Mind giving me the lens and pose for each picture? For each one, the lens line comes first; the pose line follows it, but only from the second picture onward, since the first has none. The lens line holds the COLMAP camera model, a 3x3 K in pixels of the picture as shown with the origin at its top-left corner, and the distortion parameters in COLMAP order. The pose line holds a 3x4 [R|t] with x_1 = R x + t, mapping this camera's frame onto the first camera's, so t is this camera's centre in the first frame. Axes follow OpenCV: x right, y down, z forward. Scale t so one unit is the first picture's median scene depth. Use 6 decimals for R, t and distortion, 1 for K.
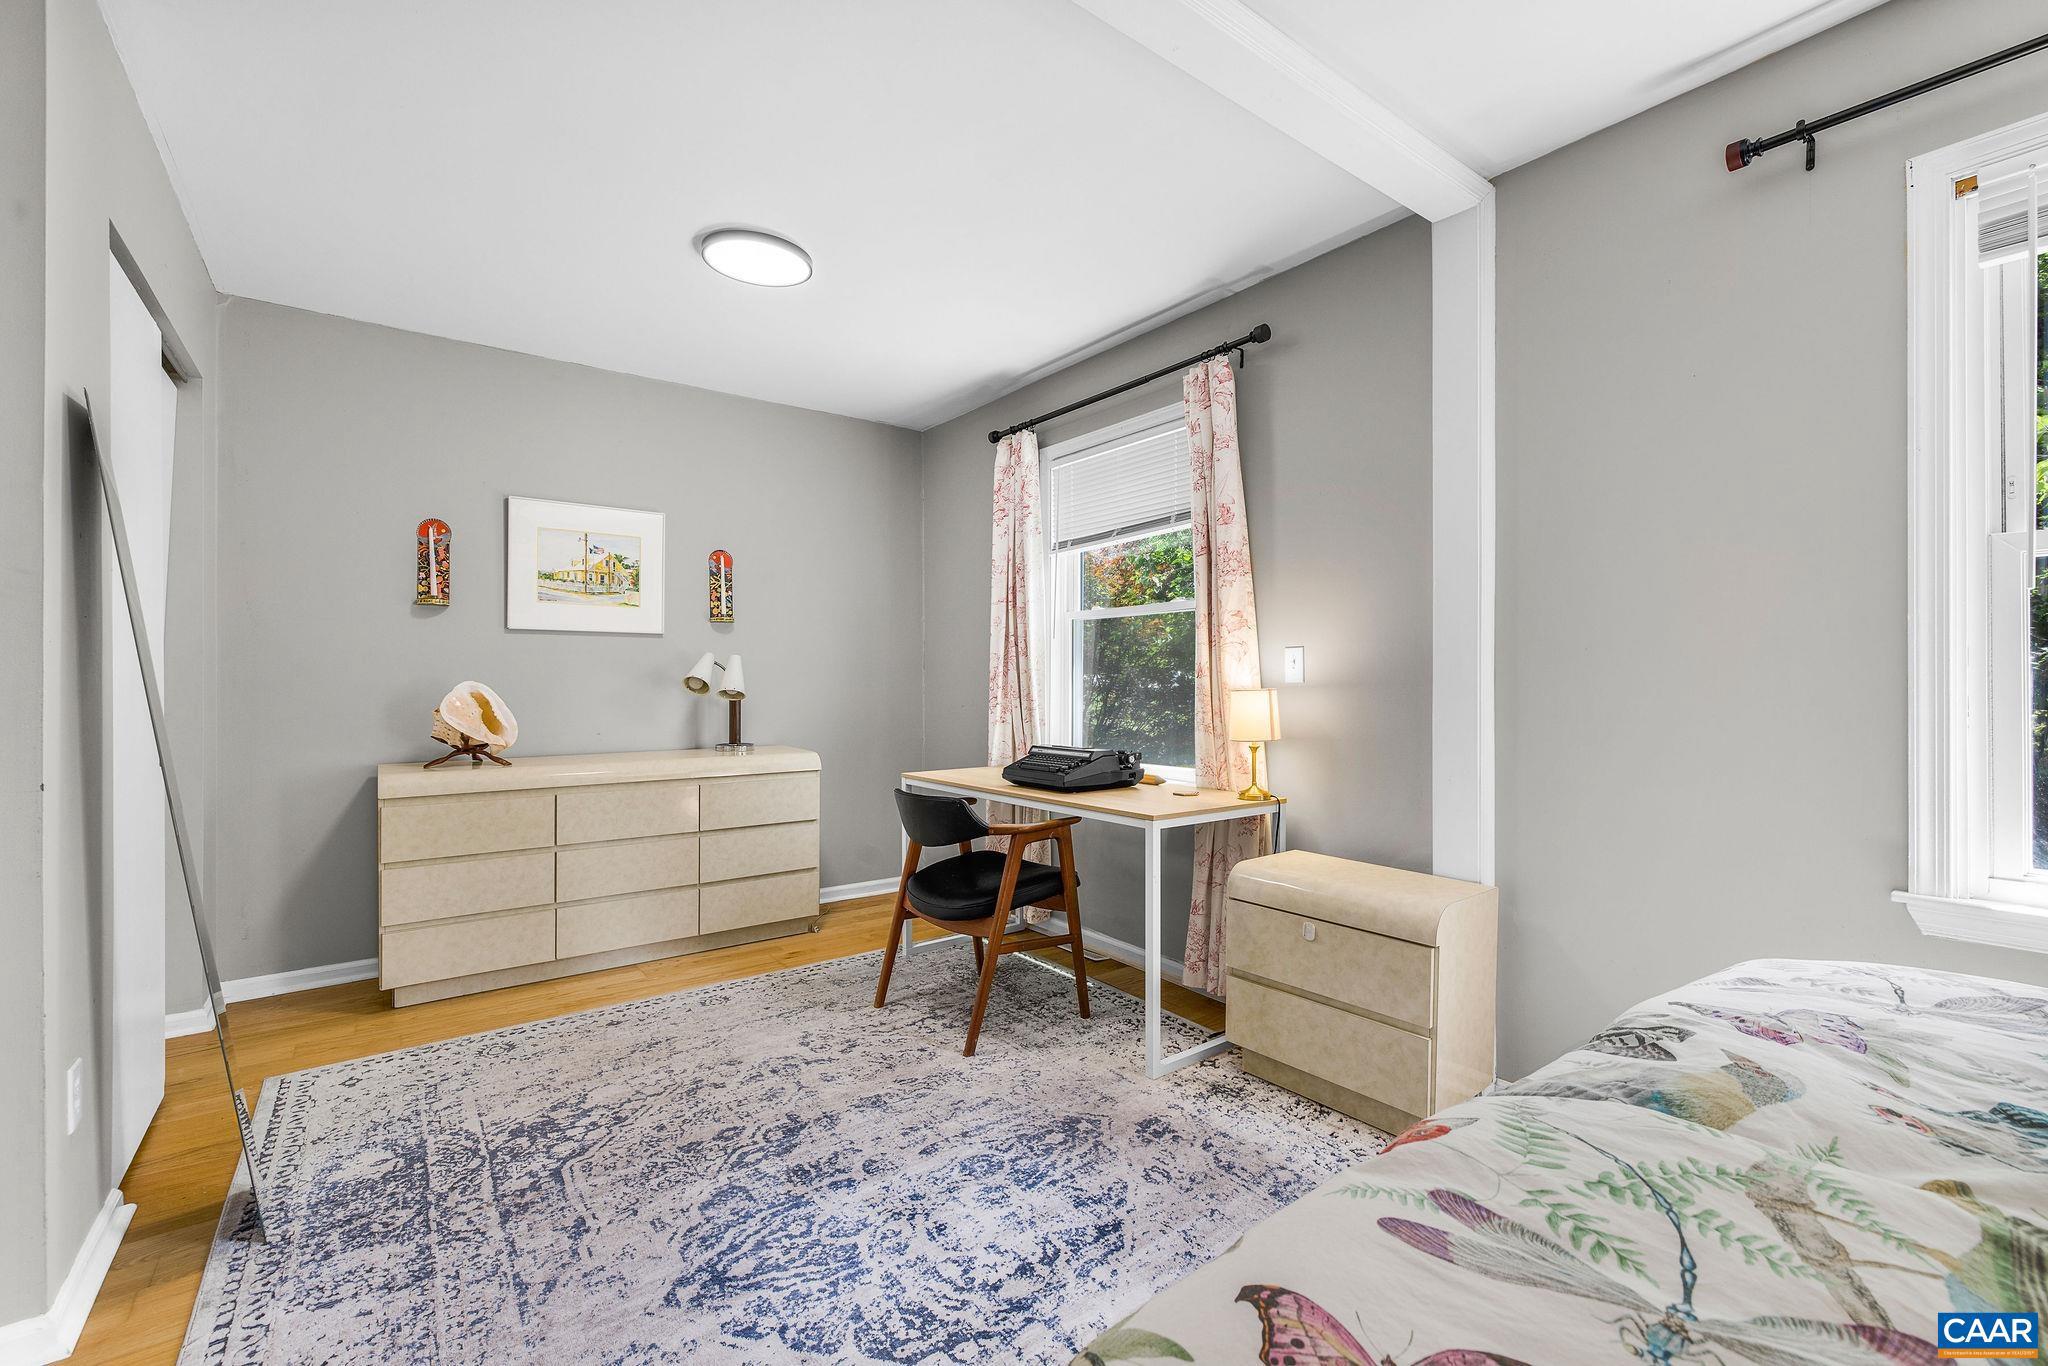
lens RADIAL K [[869.6, 0, 1022.3], [0, 869.6, 681.2], [0, 0, 1]] dist [0.006391, 0.001431]
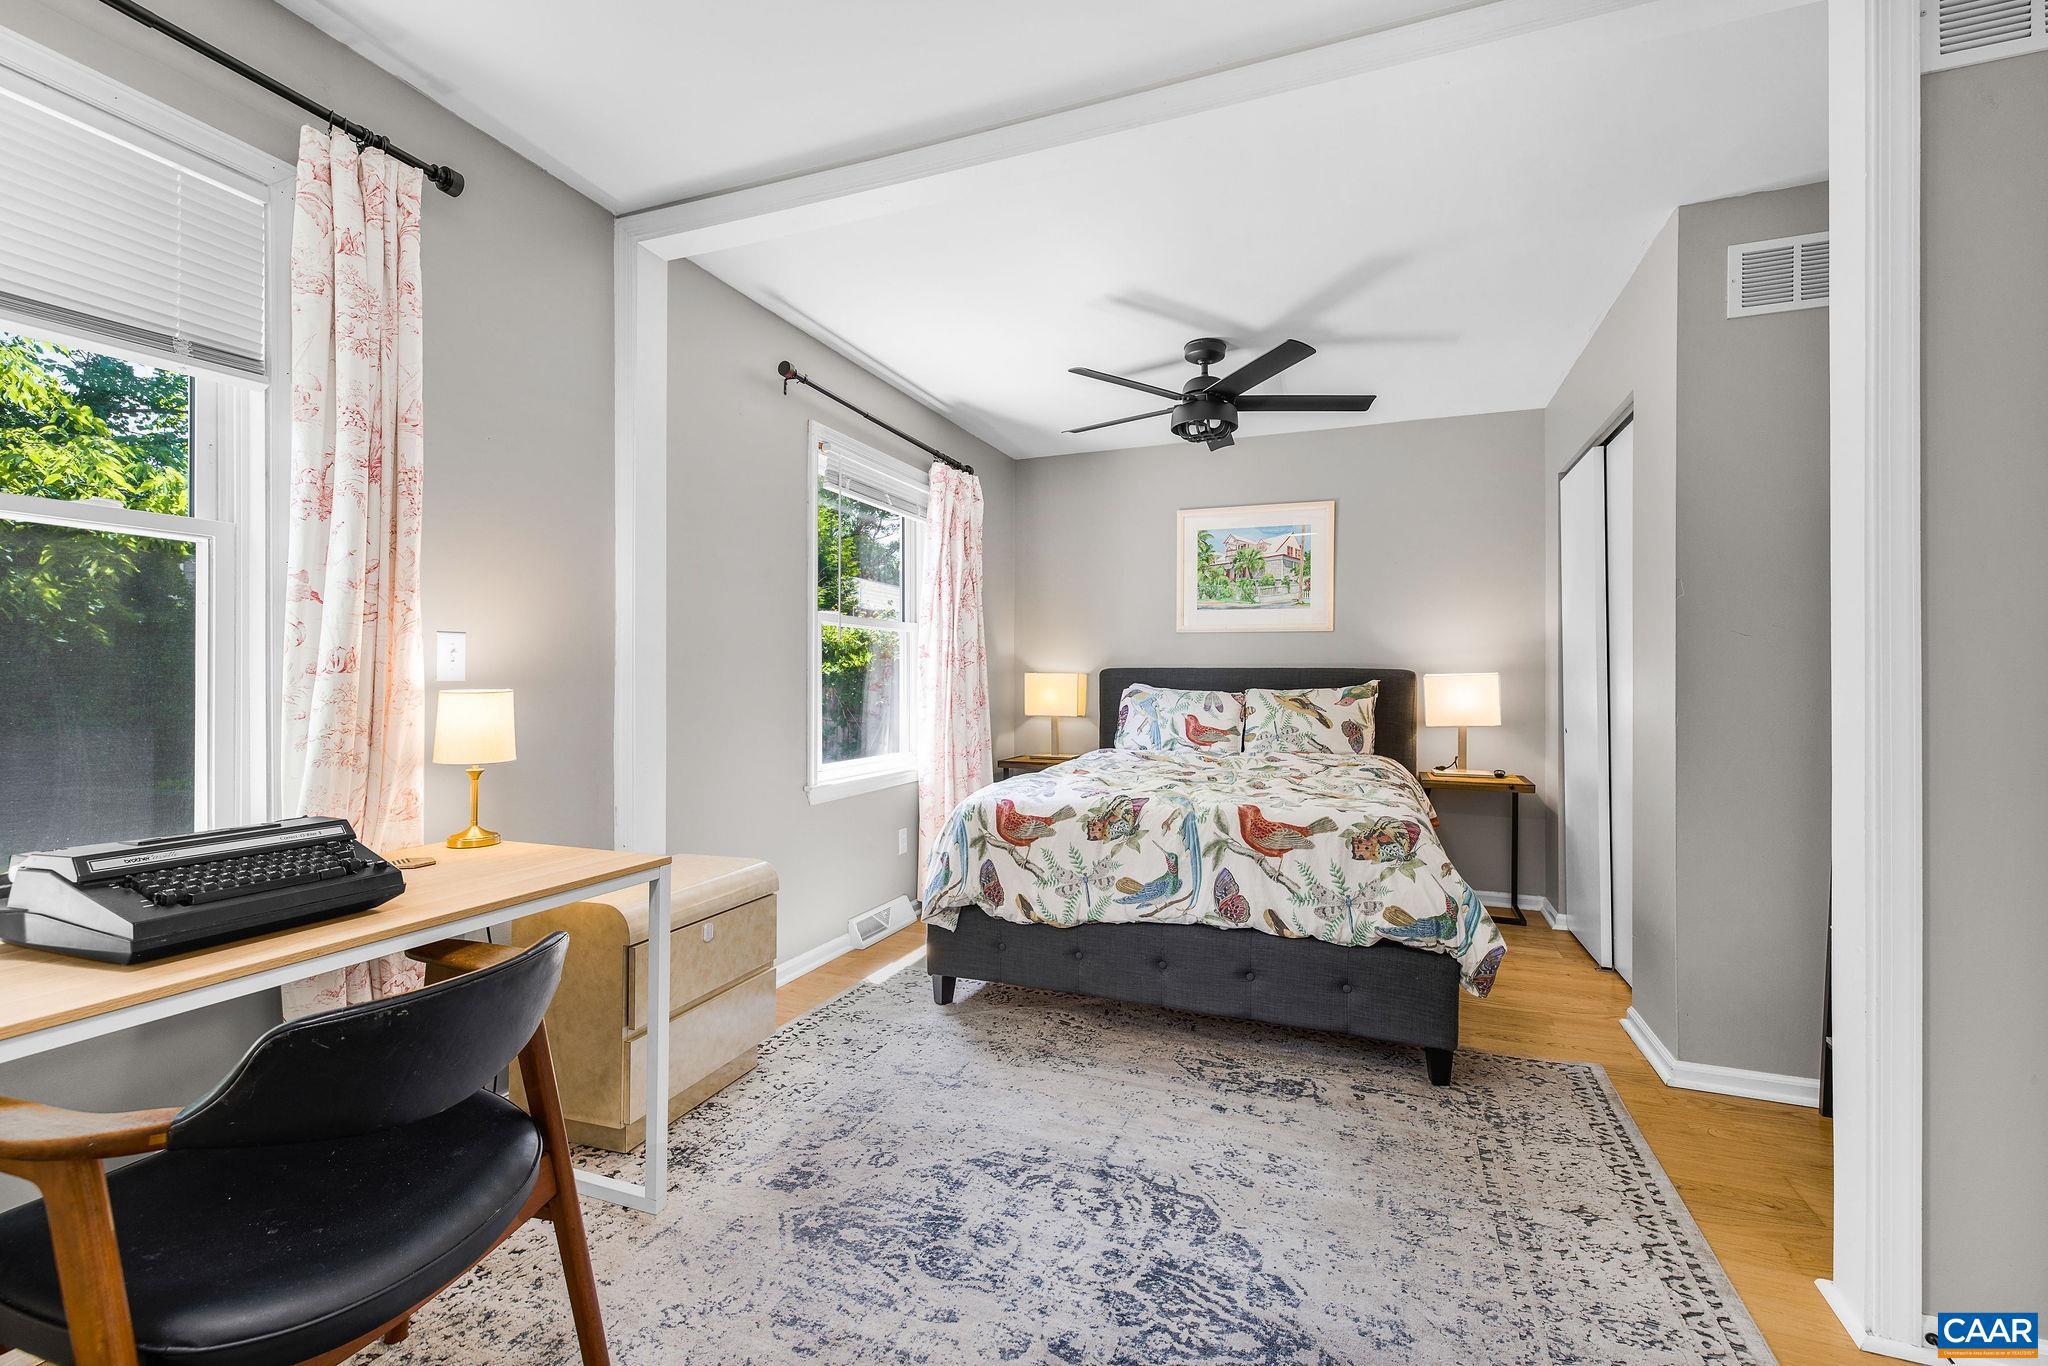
lens RADIAL K [[869.6, 0, 1026.8], [0, 869.6, 678.1], [0, 0, 1]] dist [0.006391, 0.001431]
pose [[-0.522222, 0.001442, 0.852809, -0.969162], [-0.003744, 0.999985, -0.003983, 0.001285], [-0.852802, -0.005273, -0.522208, 1.663261]]
